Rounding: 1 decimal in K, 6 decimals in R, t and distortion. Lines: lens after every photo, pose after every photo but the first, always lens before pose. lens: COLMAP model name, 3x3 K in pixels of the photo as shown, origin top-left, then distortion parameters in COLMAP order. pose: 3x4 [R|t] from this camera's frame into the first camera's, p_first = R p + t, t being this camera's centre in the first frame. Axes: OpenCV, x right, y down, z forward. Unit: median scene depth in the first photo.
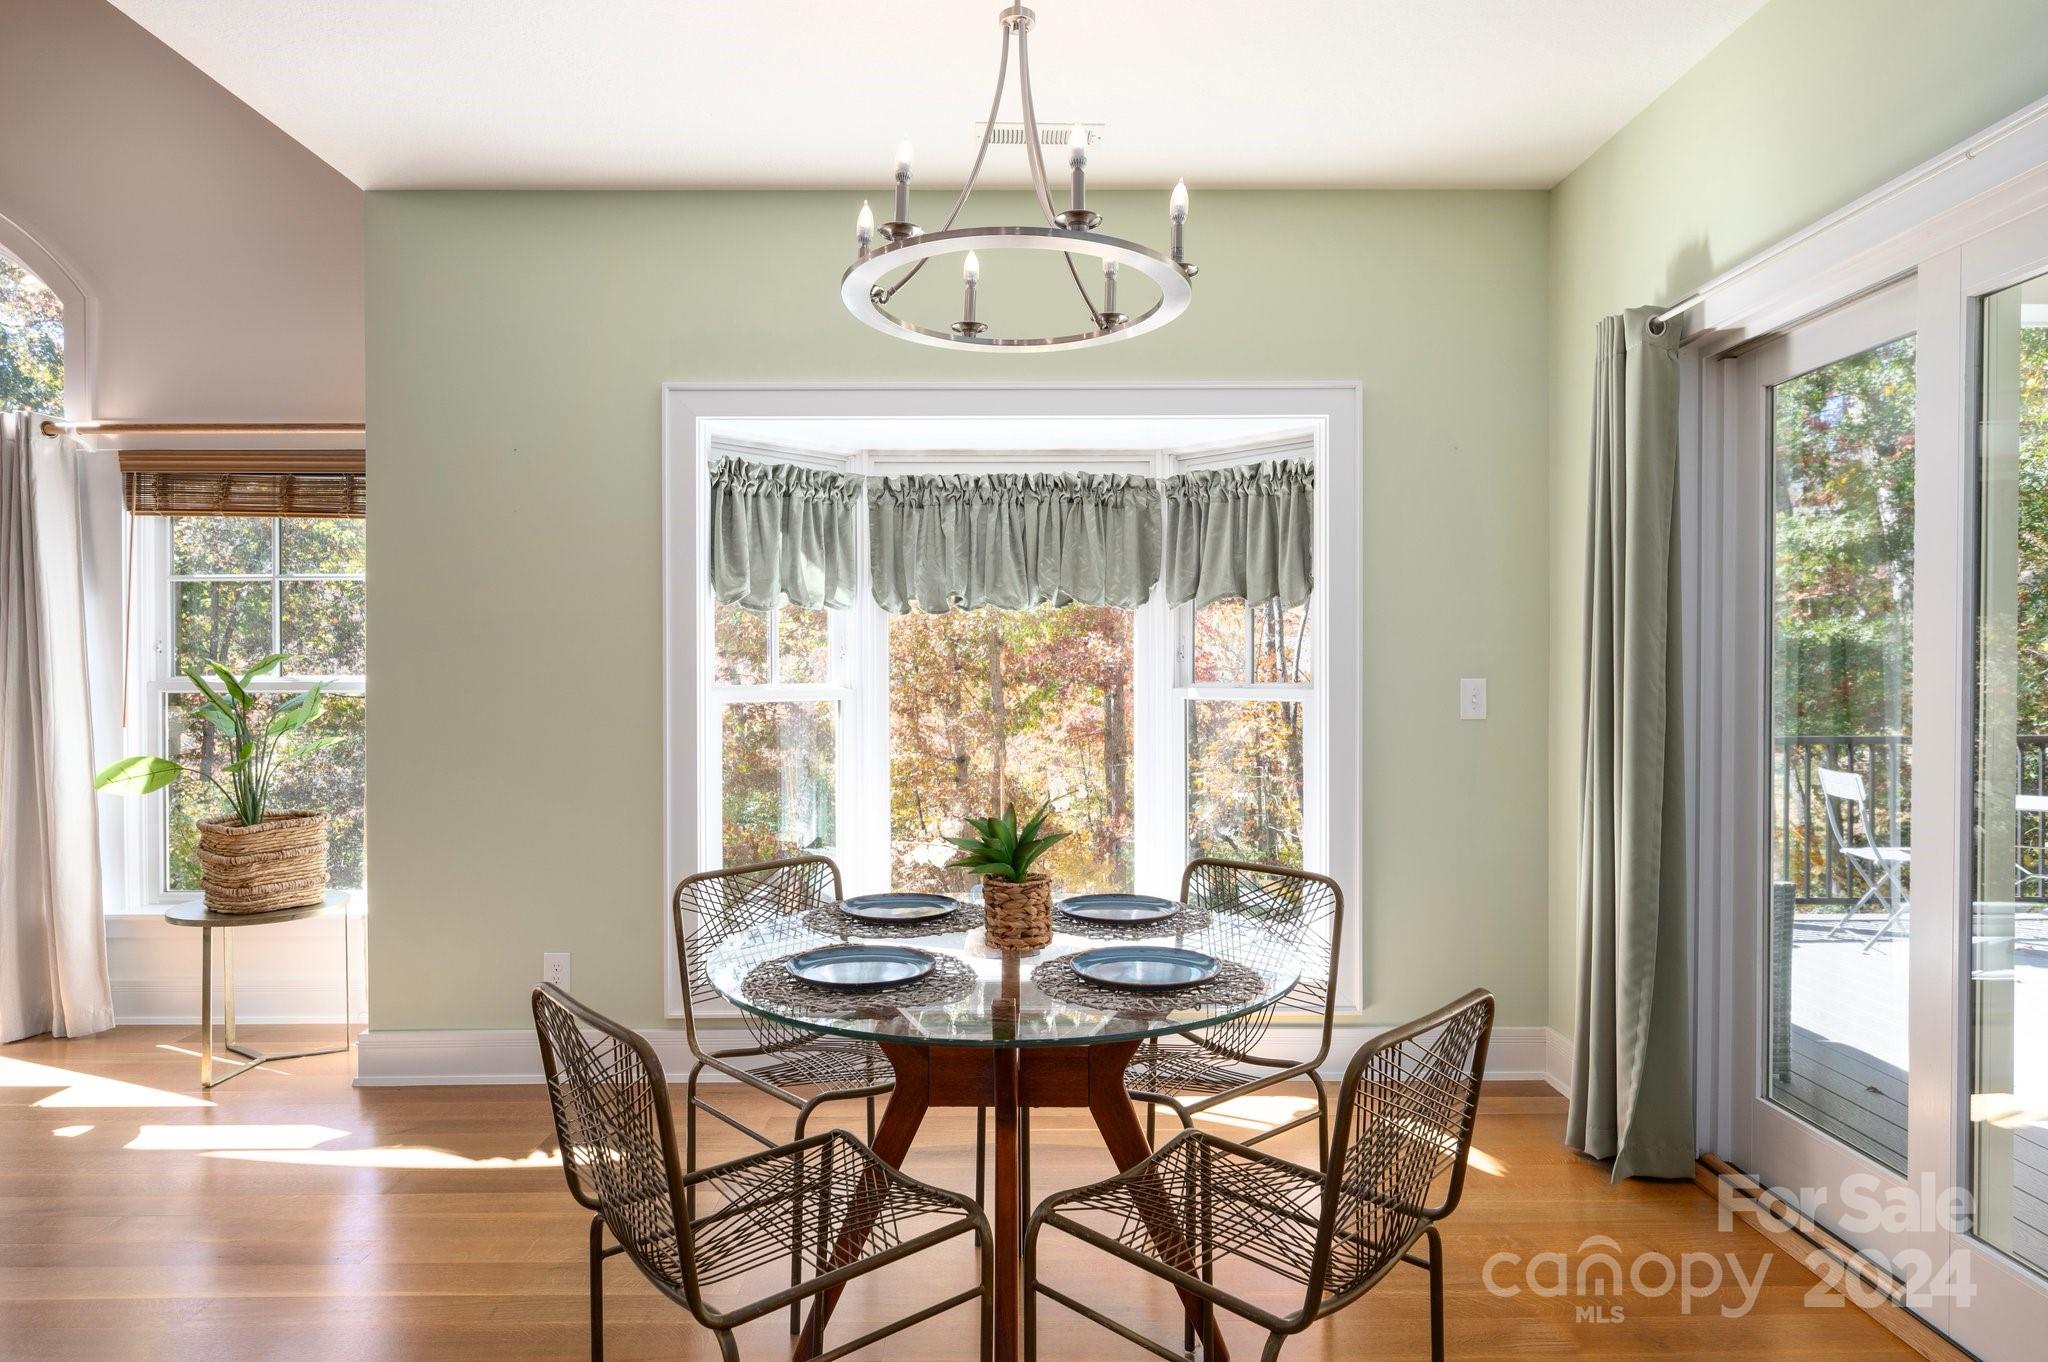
lens RADIAL K [[1174.6, 0, 1013.1], [0, 1174.6, 673.1], [0, 0, 1]] dist [-0.001617, 0.000324]
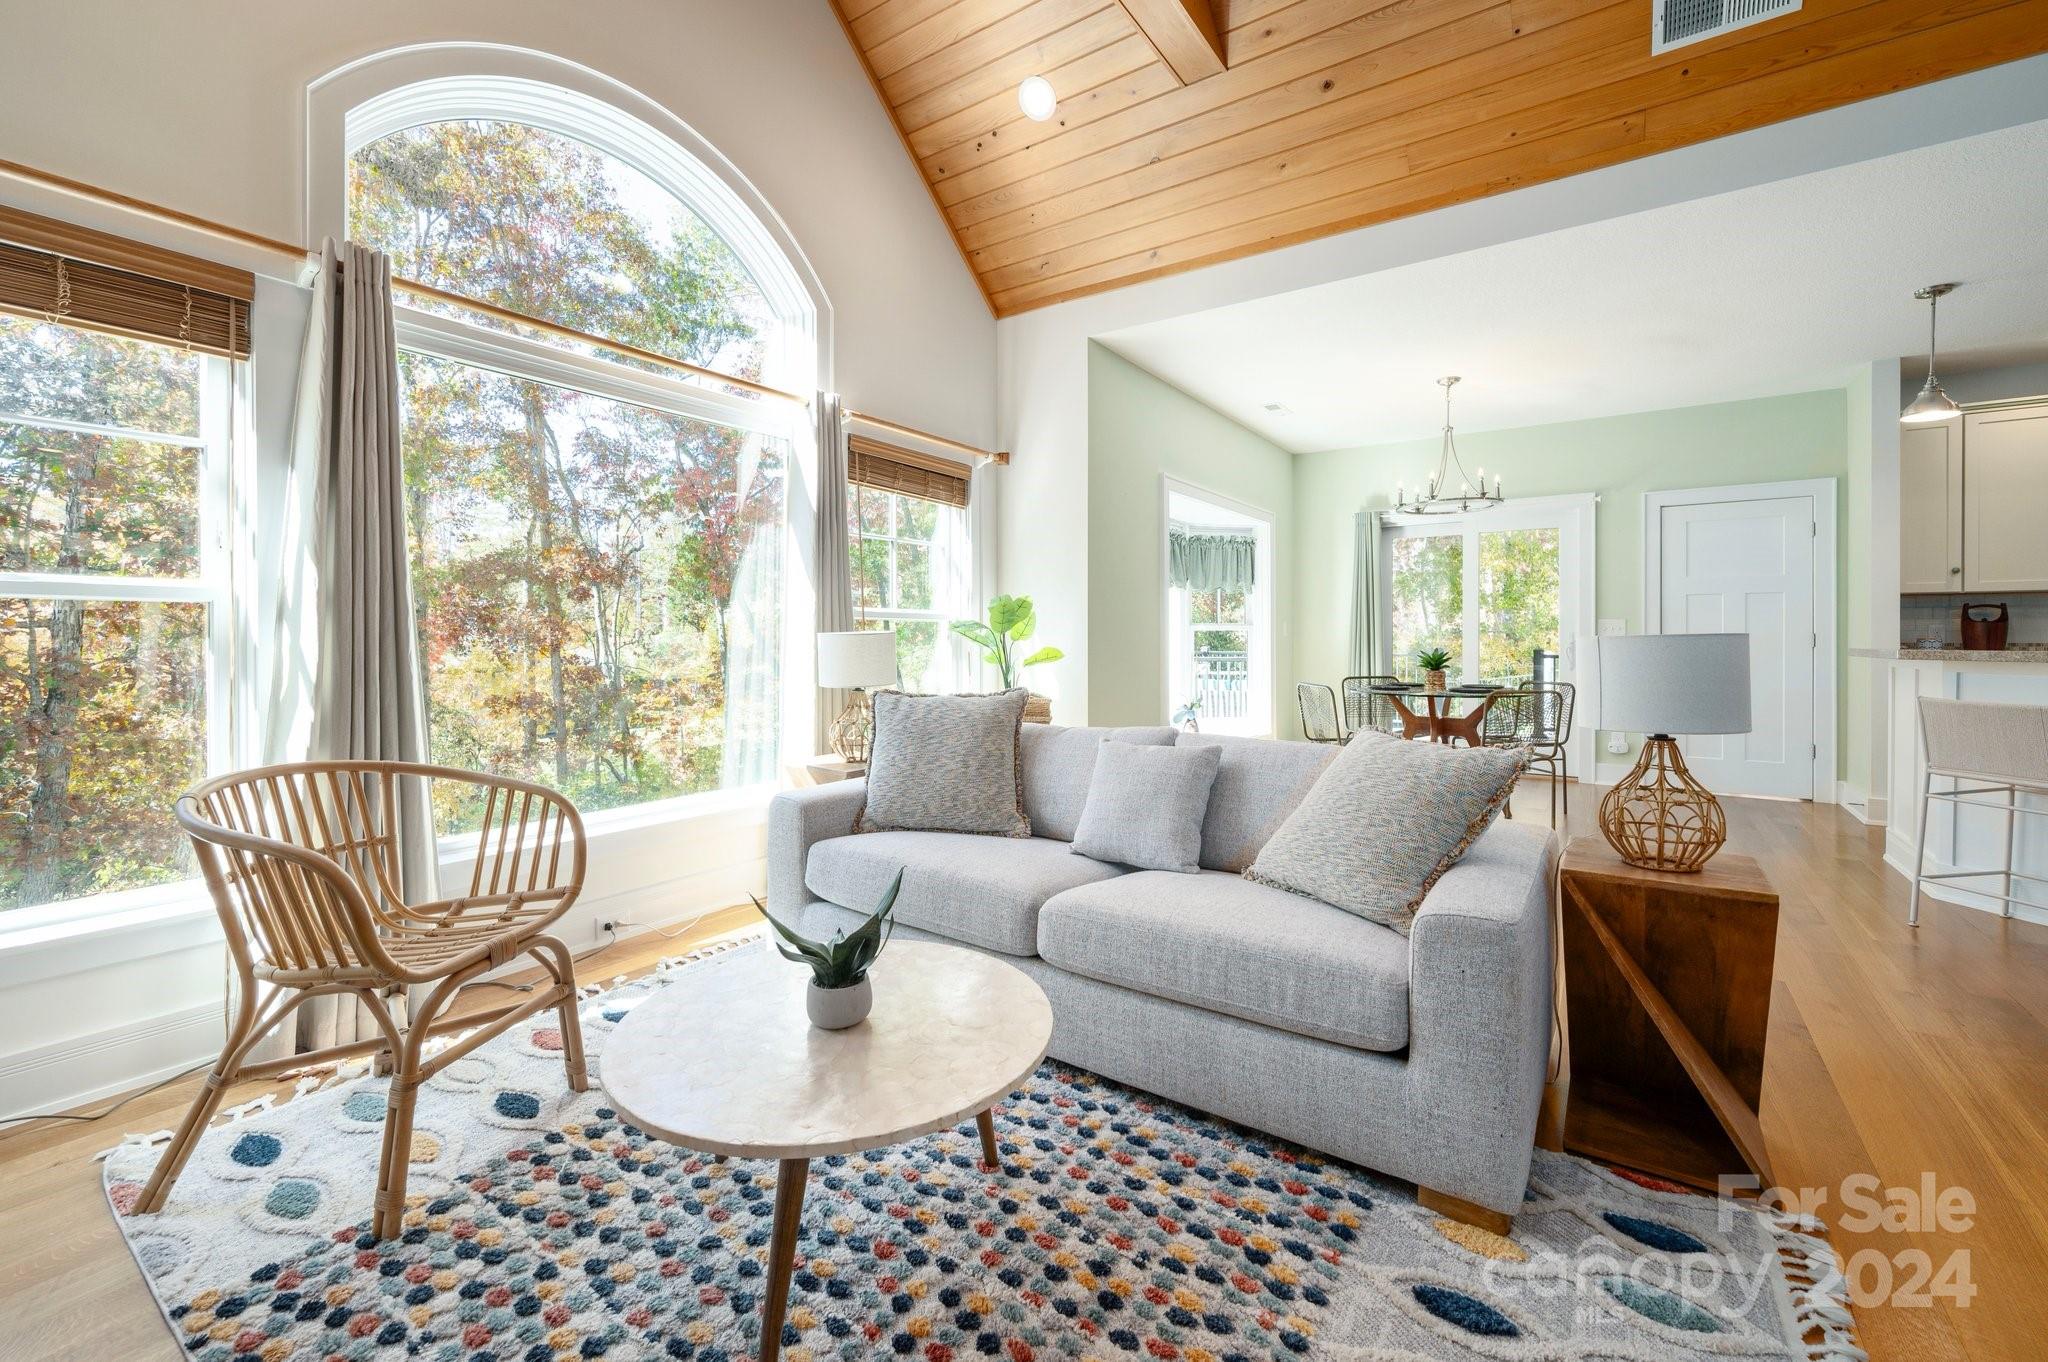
lens RADIAL K [[858.3, 0, 1013.0], [0, 858.3, 641.2], [0, 0, 1]] dist [-0.000703, -0.000763]
pose [[0.573487, 0.001239, 0.819214, -1.495296], [0.002279, 0.999993, -0.003107, 0.049786], [-0.819211, 0.003649, 0.573480, 0.307972]]
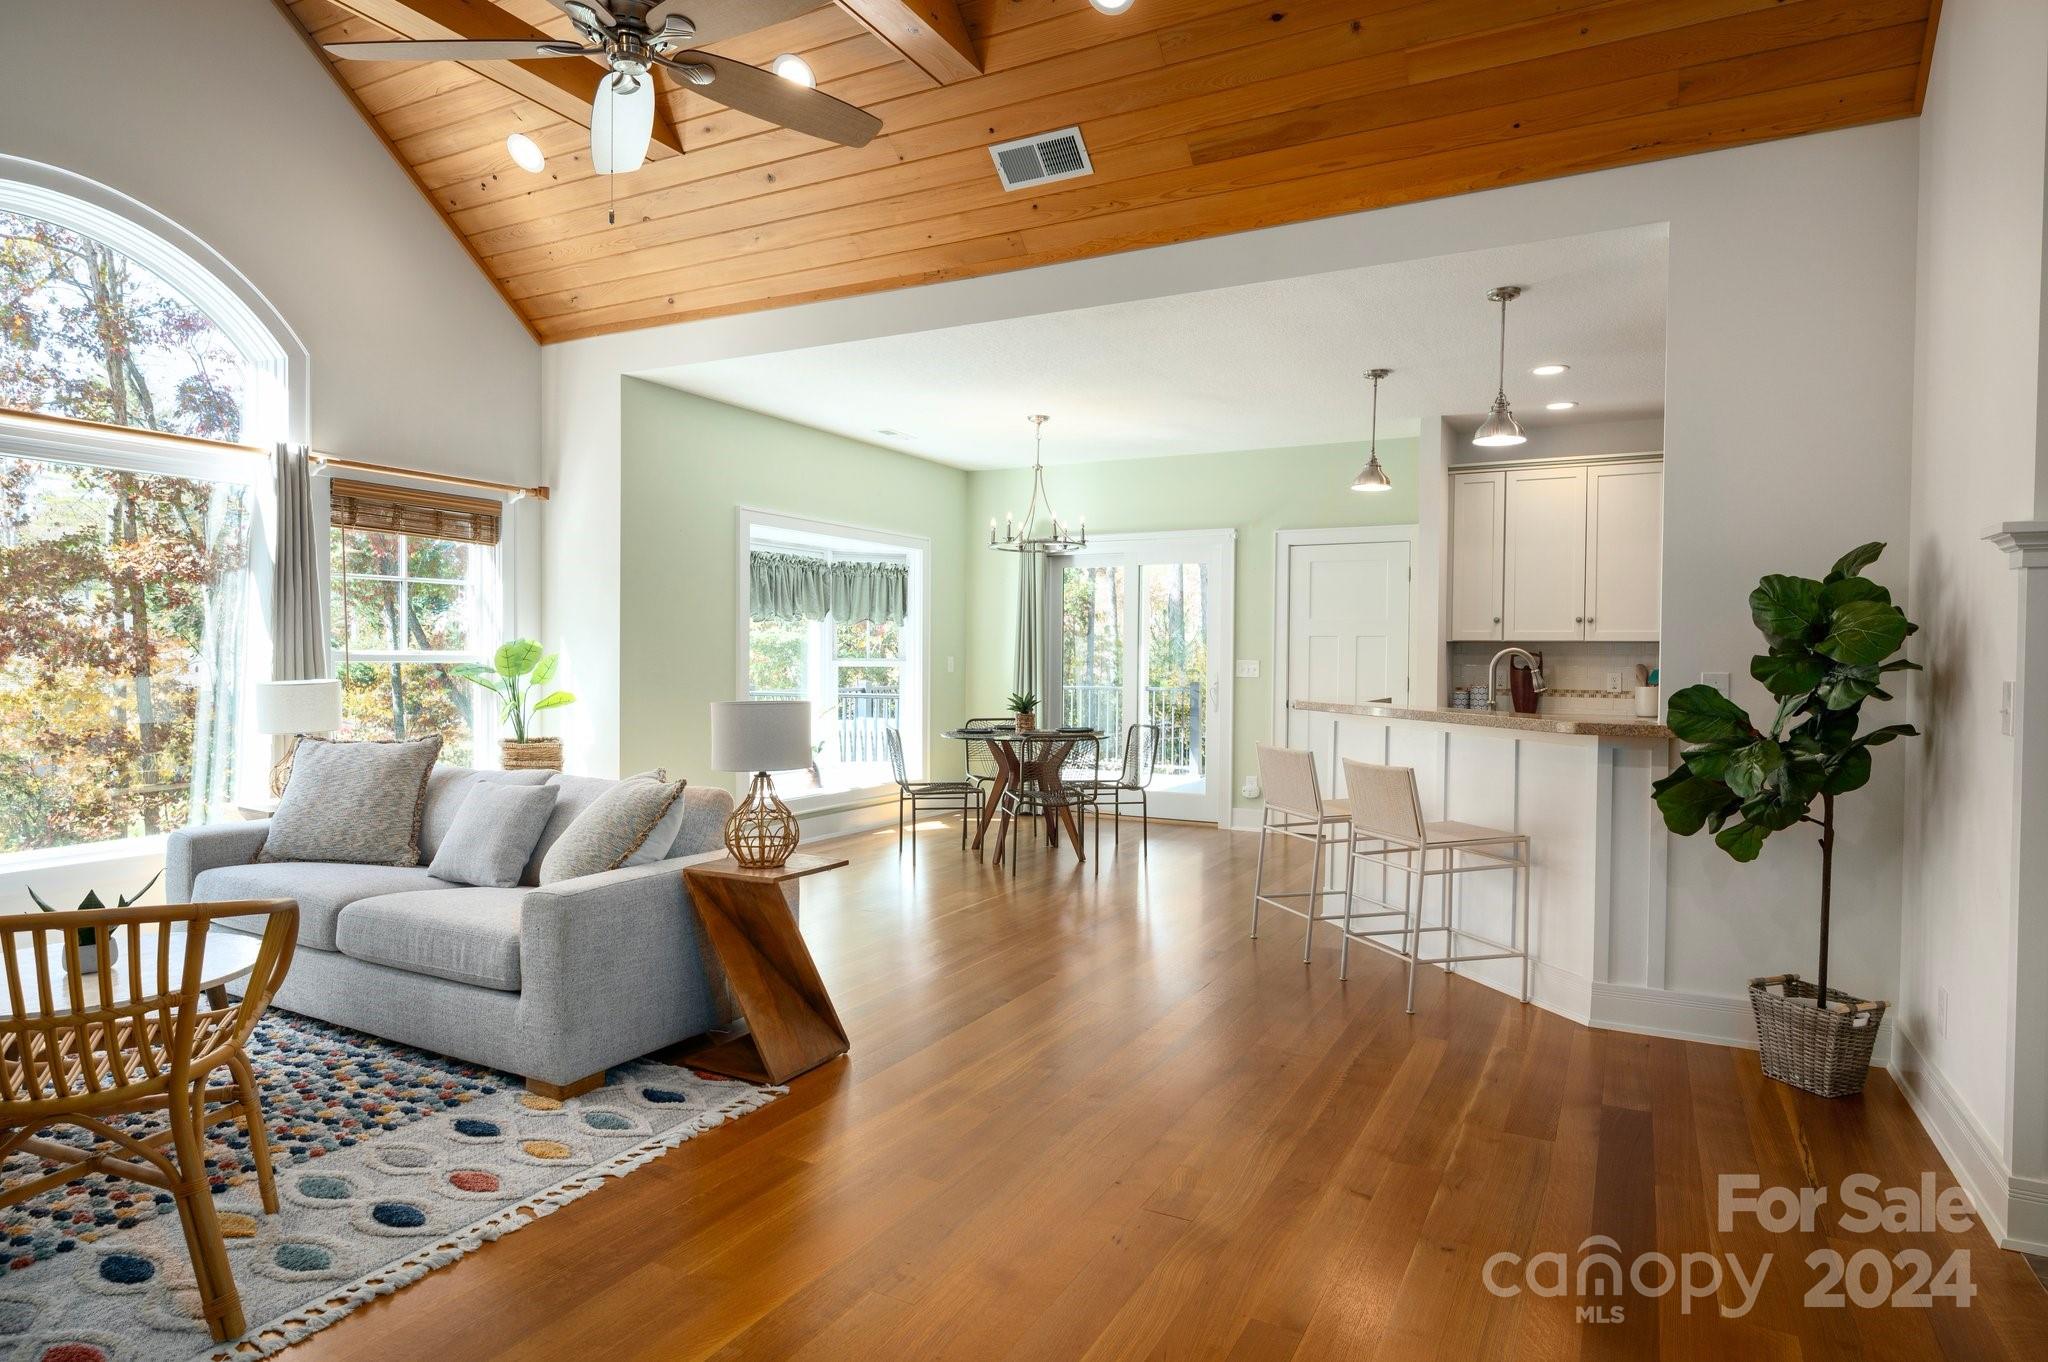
lens RADIAL K [[1174.6, 0, 1009.8], [0, 1174.6, 673.8], [0, 0, 1]] dist [-0.001617, 0.000324]
pose [[0.474485, -0.006033, 0.880243, -1.613332], [-0.005911, 0.999932, 0.010040, 0.013799], [-0.880244, -0.009967, 0.474417, -0.303101]]
